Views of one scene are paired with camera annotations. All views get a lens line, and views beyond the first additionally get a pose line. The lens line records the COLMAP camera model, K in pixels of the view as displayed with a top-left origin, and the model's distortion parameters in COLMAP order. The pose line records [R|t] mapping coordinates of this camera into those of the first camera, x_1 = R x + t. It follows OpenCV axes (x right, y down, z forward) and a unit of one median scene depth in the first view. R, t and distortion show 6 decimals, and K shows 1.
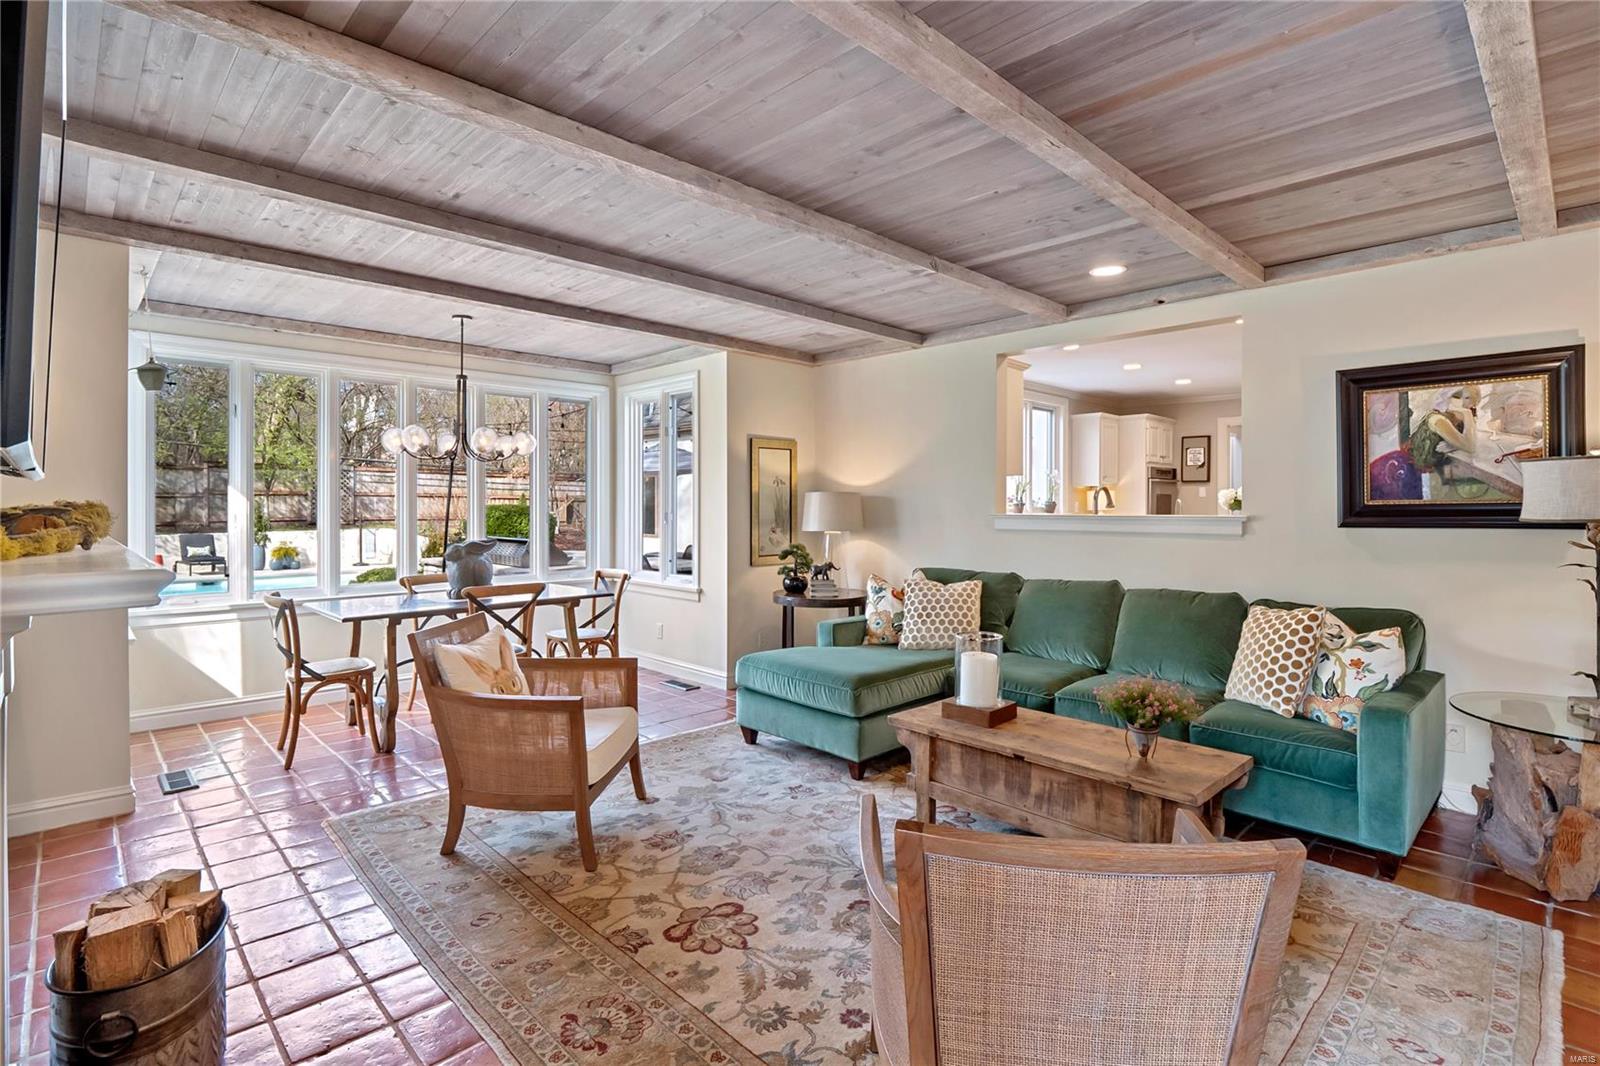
lens RADIAL K [[764.9, 0, 797.4], [0, 764.9, 520.4], [0, 0, 1]] dist [-0.004001, -0.000434]
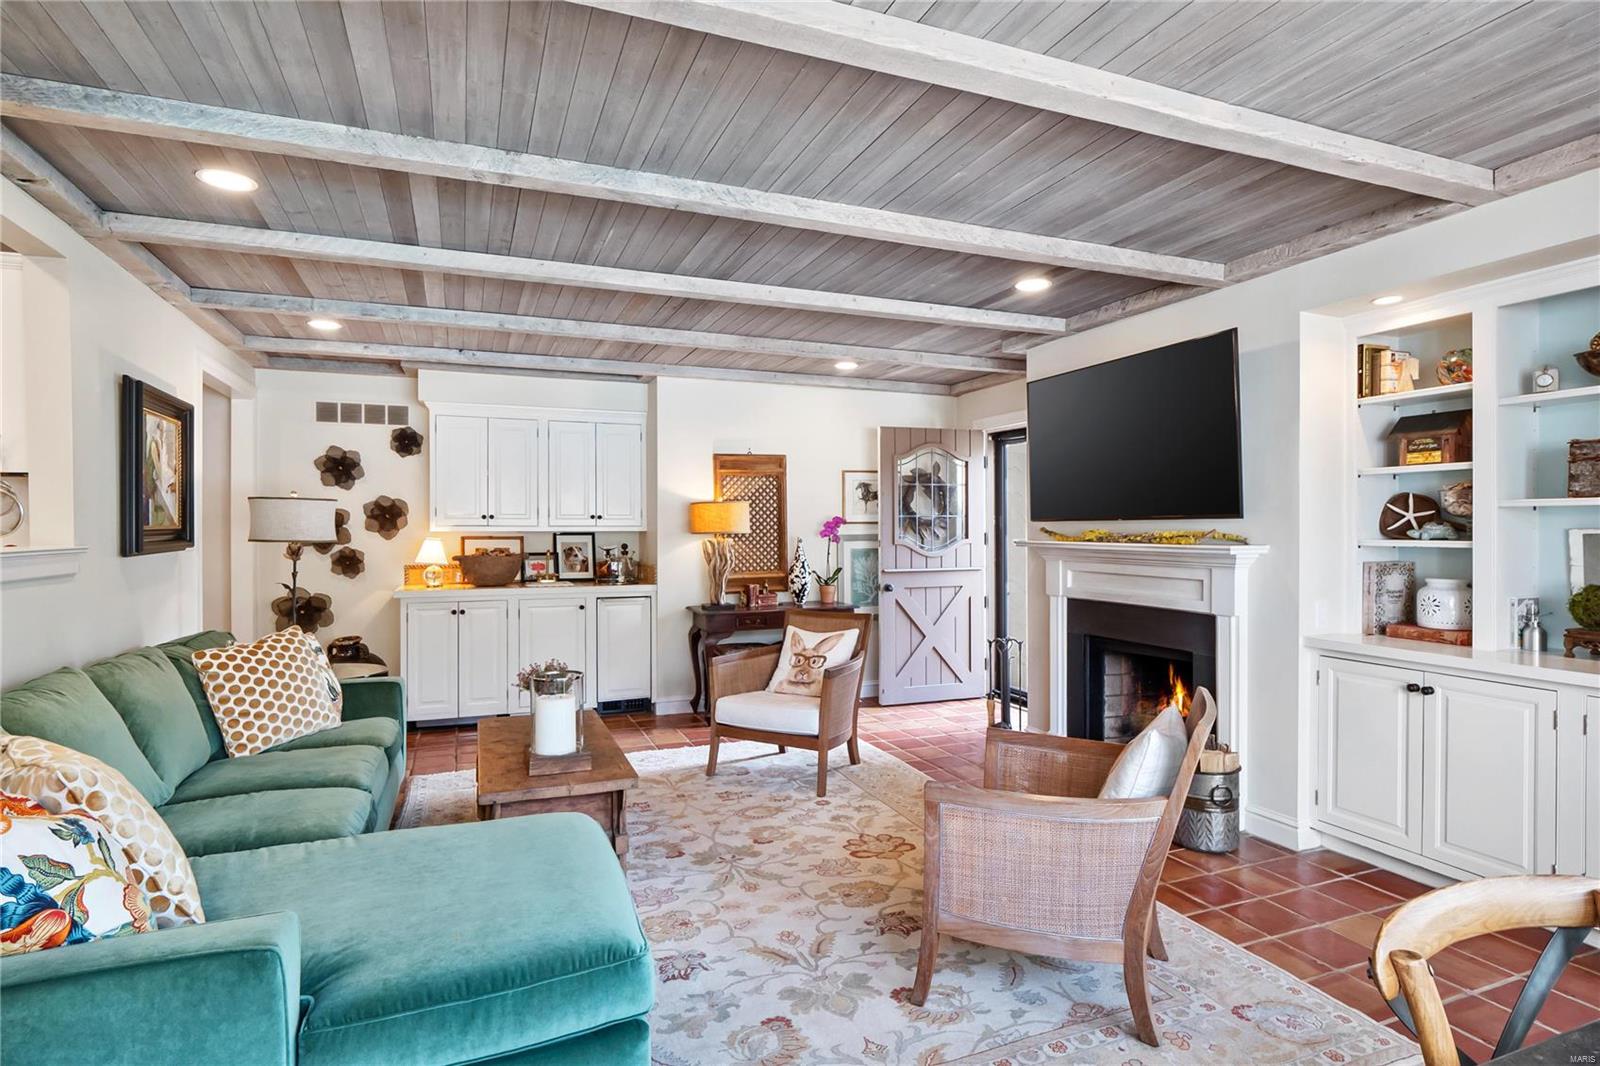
lens RADIAL K [[831.1, 0, 798.3], [0, 831.1, 529.6], [0, 0, 1]] dist [-0.000492, -0.000040]
pose [[-0.925308, -0.000428, 0.379217, -0.526166], [0.005740, 0.999869, 0.015133, -0.044519], [-0.379174, 0.016179, -0.925184, 2.363854]]
